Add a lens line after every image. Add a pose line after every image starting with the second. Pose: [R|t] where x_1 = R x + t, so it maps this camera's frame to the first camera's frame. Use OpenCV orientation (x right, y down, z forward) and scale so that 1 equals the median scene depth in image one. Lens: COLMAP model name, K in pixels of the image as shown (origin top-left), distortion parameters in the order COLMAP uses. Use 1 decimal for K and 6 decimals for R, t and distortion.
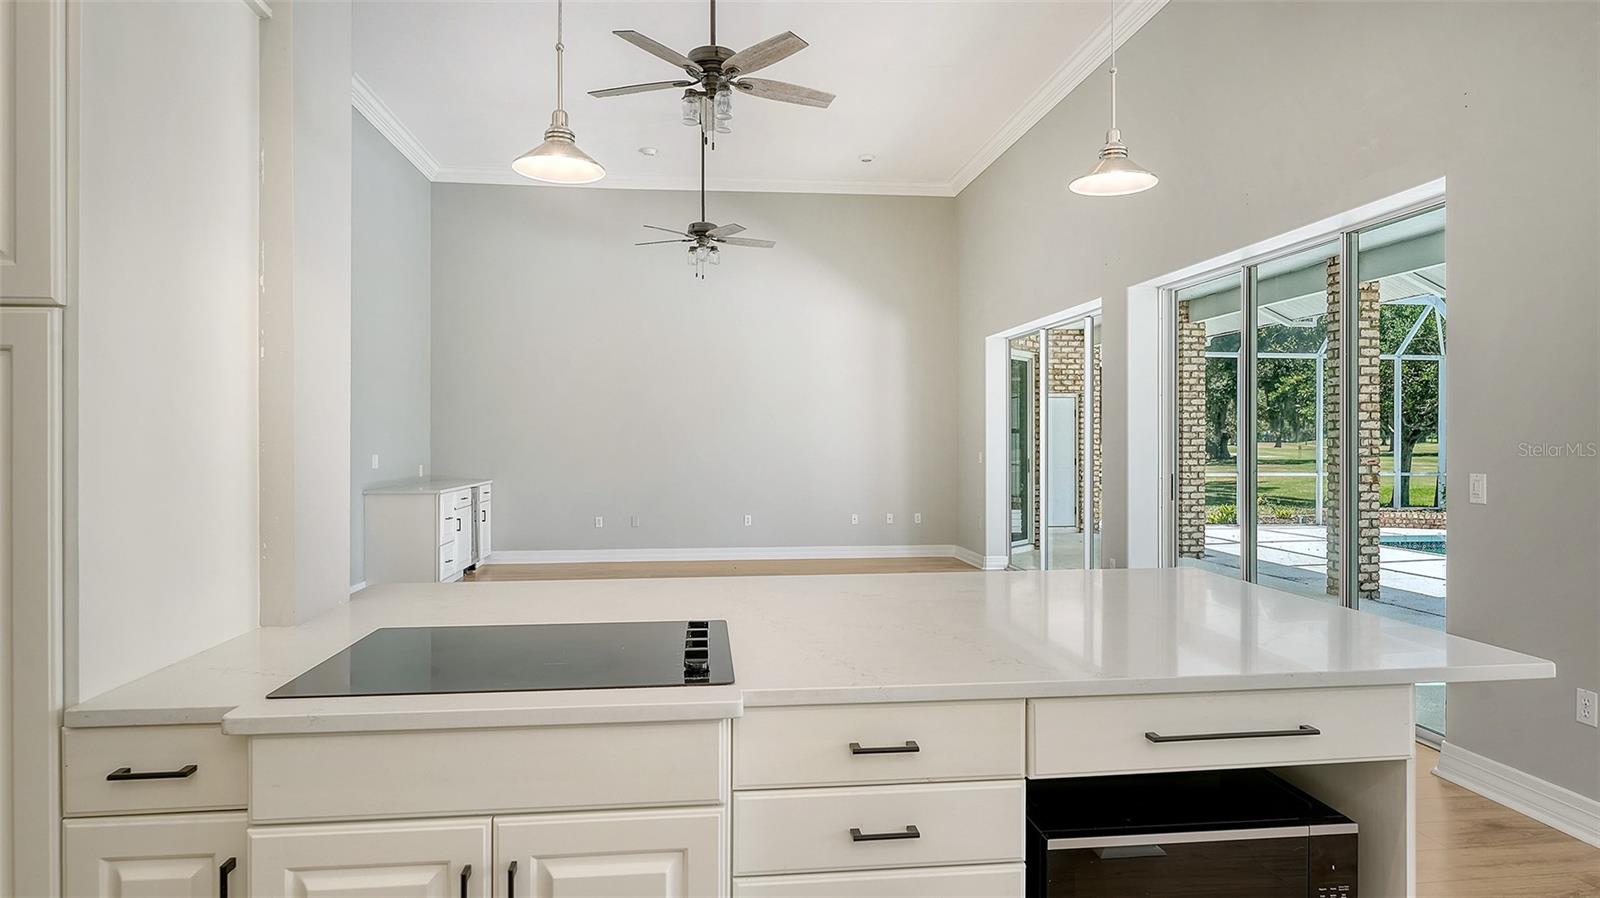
lens RADIAL K [[920.5, 0, 774.8], [0, 920.5, 439.2], [0, 0, 1]] dist [0.009365, -0.001226]
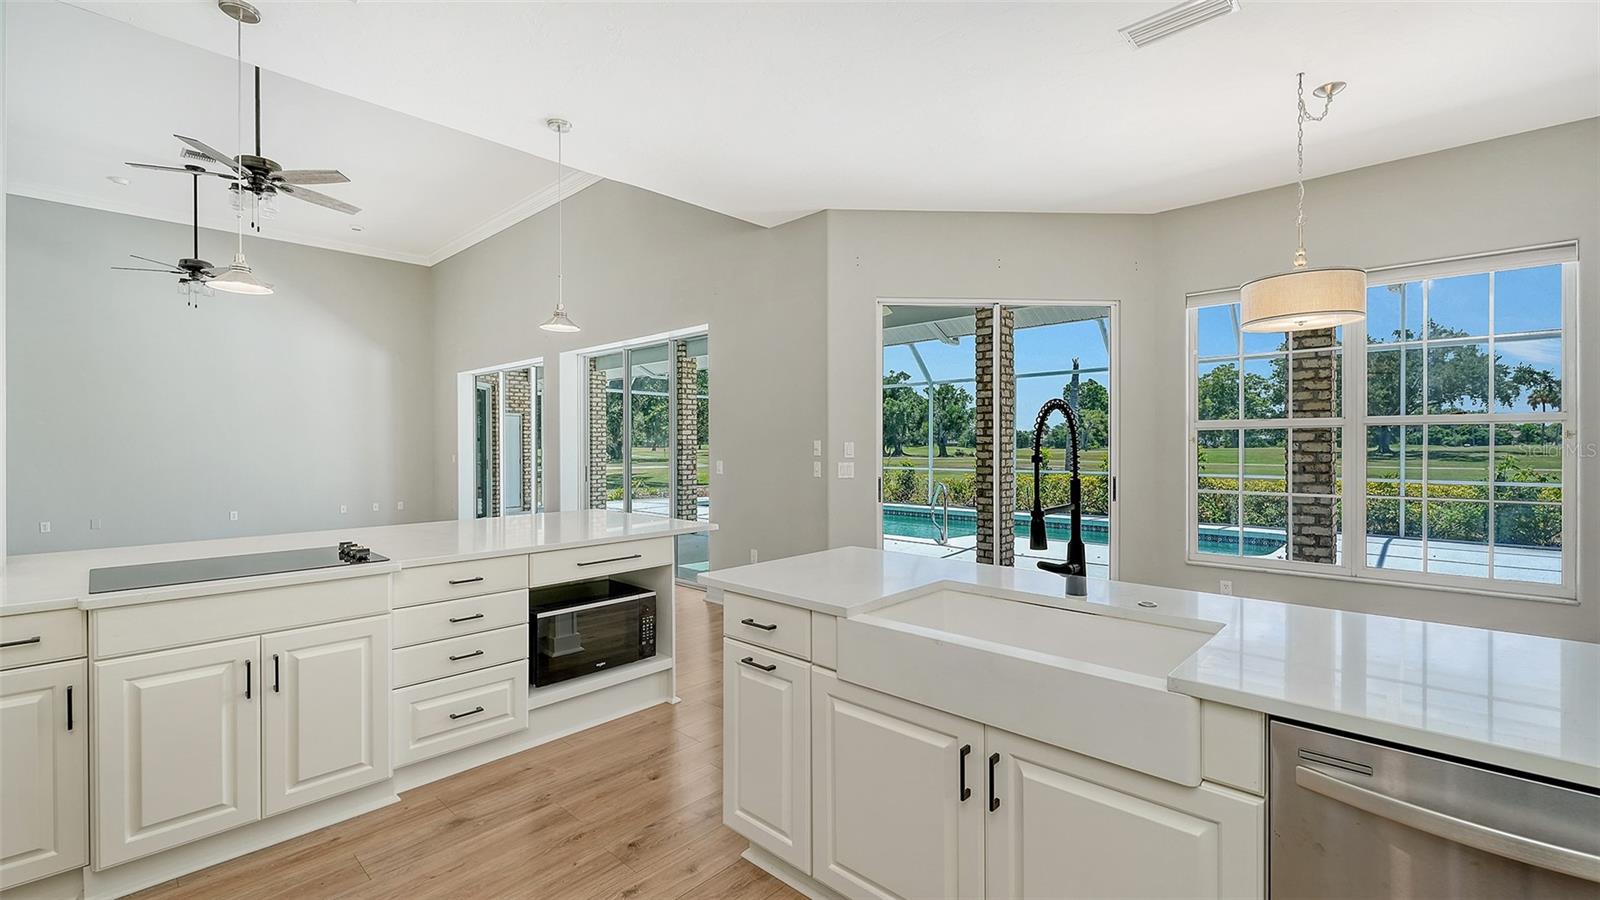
lens RADIAL K [[691.4, 0, 810.5], [0, 691.4, 450.3], [0, 0, 1]] dist [-0.000572, -0.000791]
pose [[0.750822, -0.006044, 0.660477, -0.059133], [0.001433, 0.999971, 0.007522, -0.000030], [-0.660503, -0.004701, 0.750809, -0.135208]]
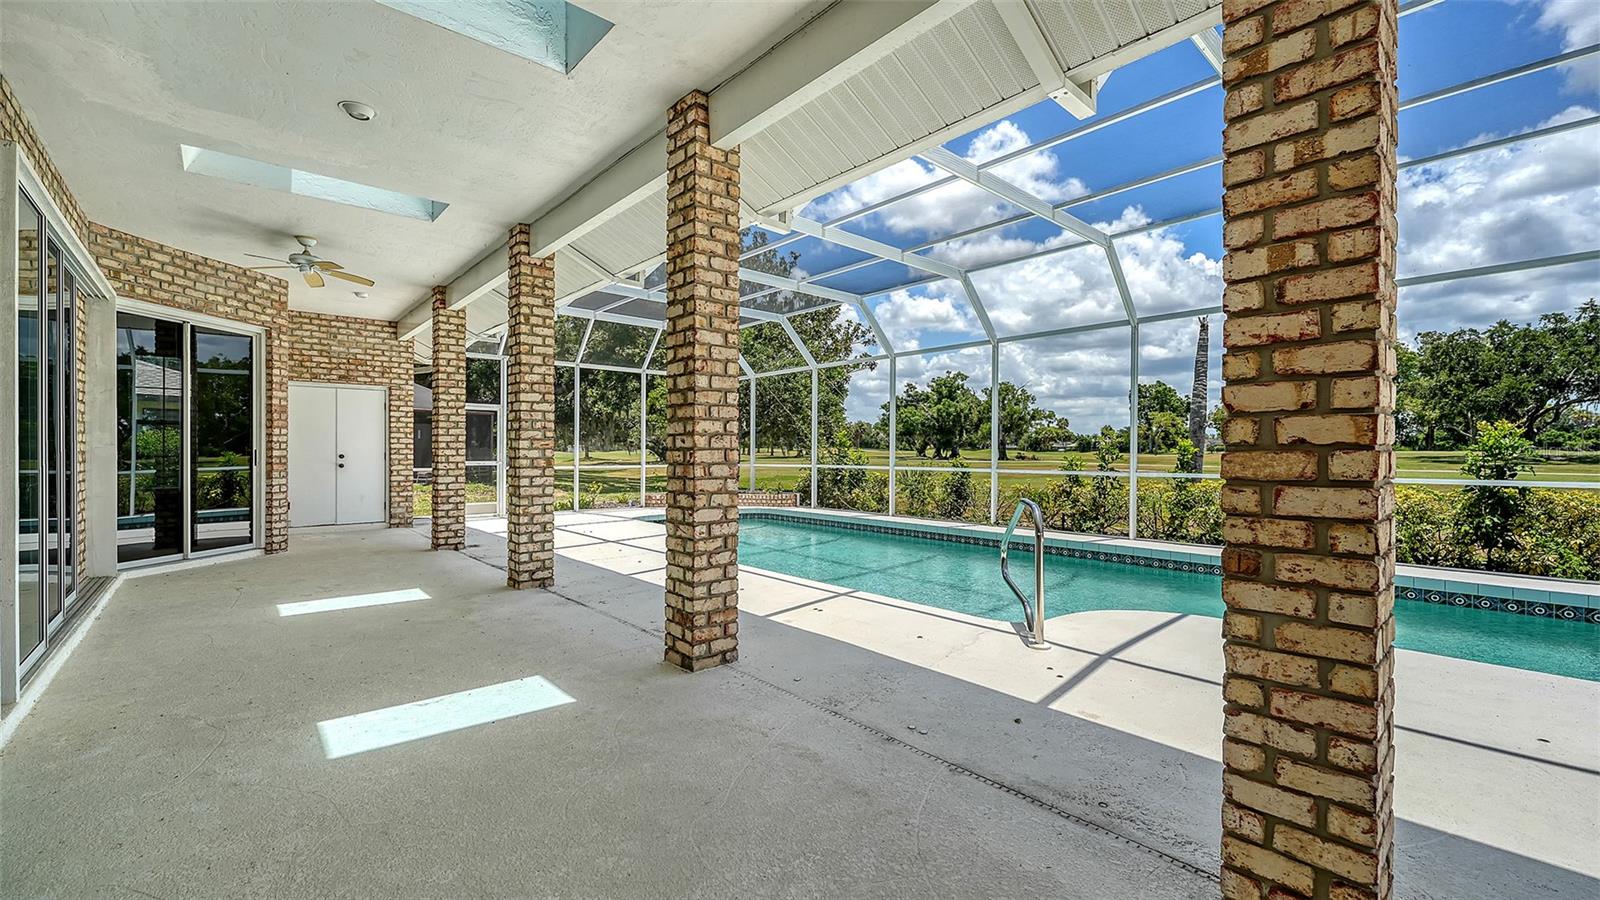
lens RADIAL K [[657.8, 0, 808.3], [0, 657.8, 456.1], [0, 0, 1]] dist [0.000173, 0.002592]
pose [[0.810374, -0.004924, 0.585893, 0.385584], [-0.000910, 0.999953, 0.009662, 0.023895], [-0.585913, -0.008363, 0.810331, 0.233541]]
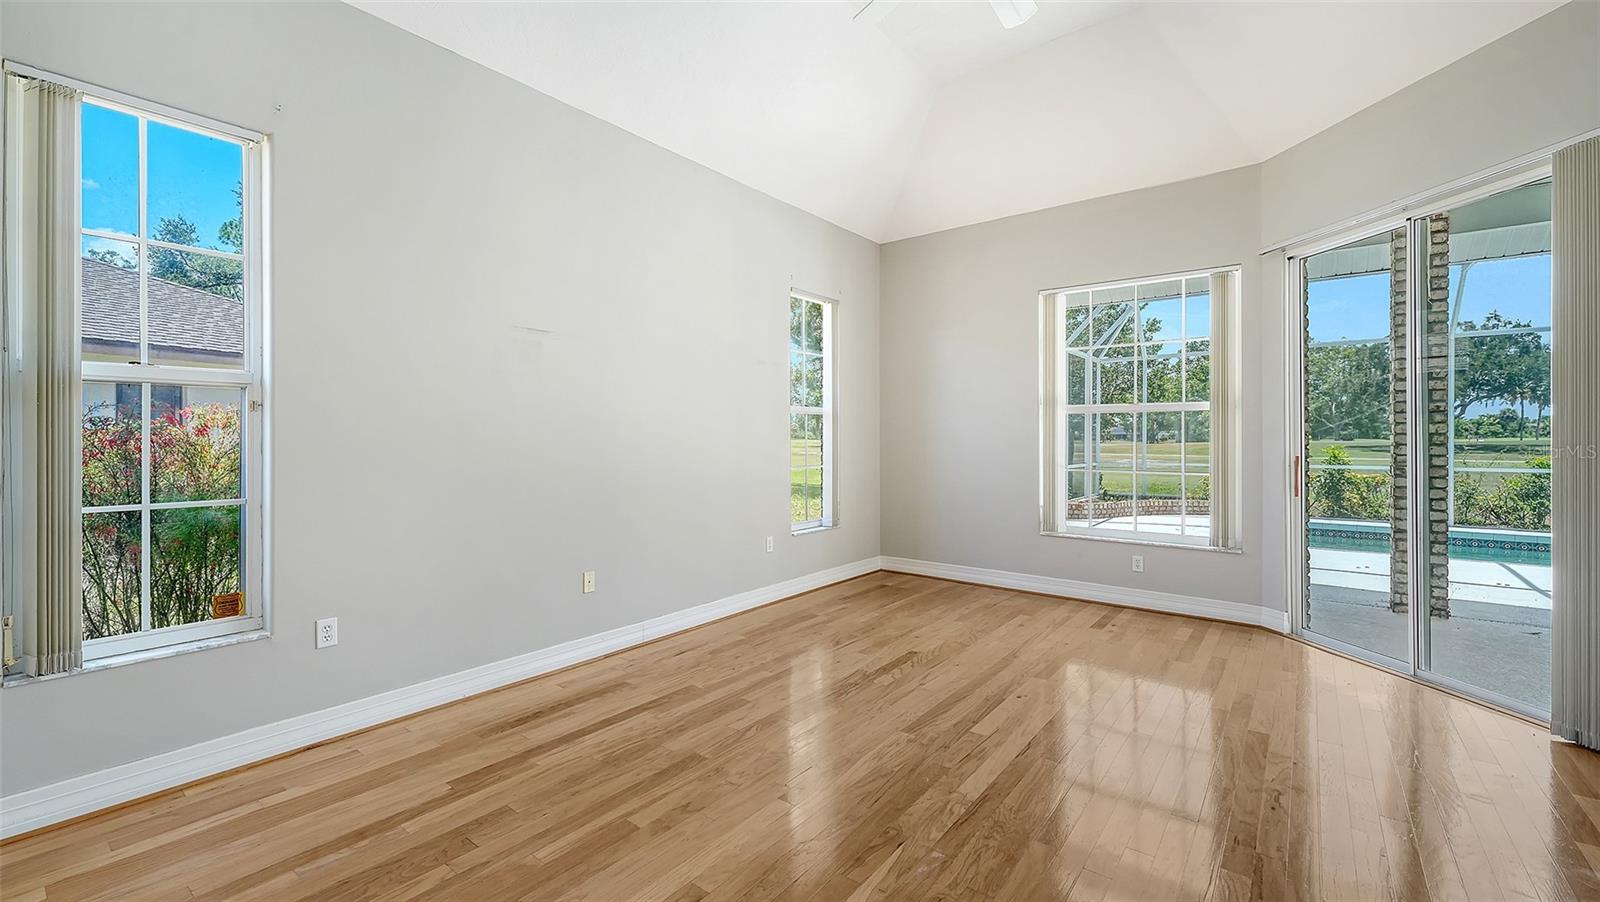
lens RADIAL K [[652.2, 0, 809.3], [0, 652.2, 444.9], [0, 0, 1]] dist [0.015610, 0.000331]
pose [[0.692451, -0.006225, 0.721438, -0.186354], [-0.000776, 0.999956, 0.009372, 0.011606], [-0.721464, -0.007049, 0.692416, 1.097532]]
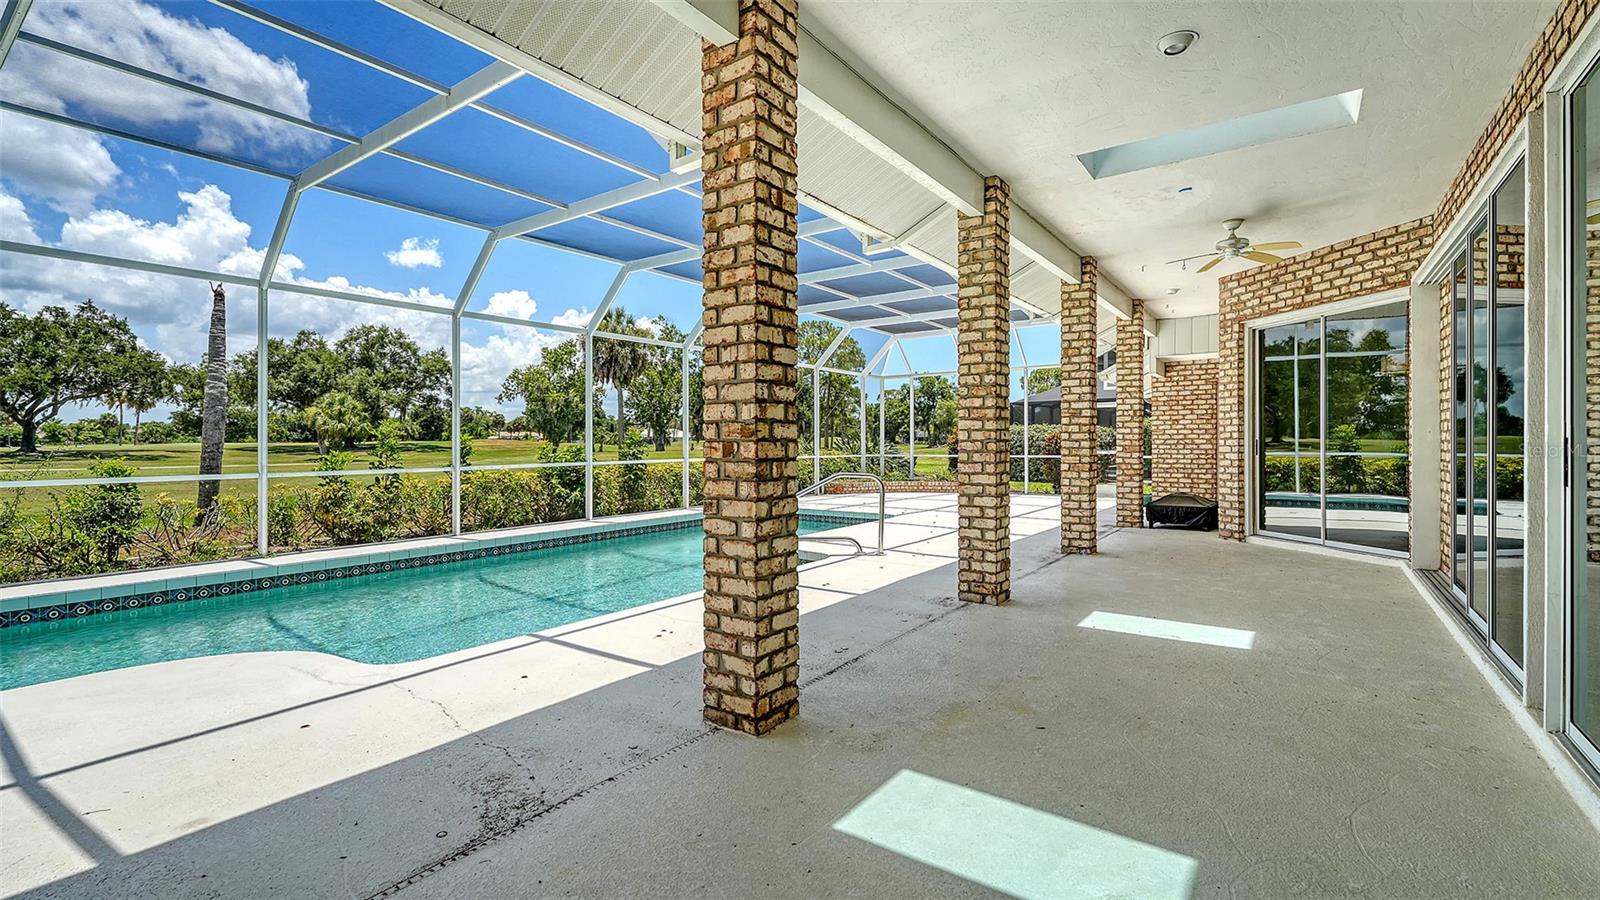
lens RADIAL K [[691.4, 0, 814.0], [0, 691.4, 434.2], [0, 0, 1]] dist [-0.000572, -0.000791]
pose [[-0.745339, 0.011493, 0.666587, 0.303163], [0.005325, 0.999922, -0.011285, 0.023950], [-0.666665, -0.004861, -0.745342, 1.043492]]
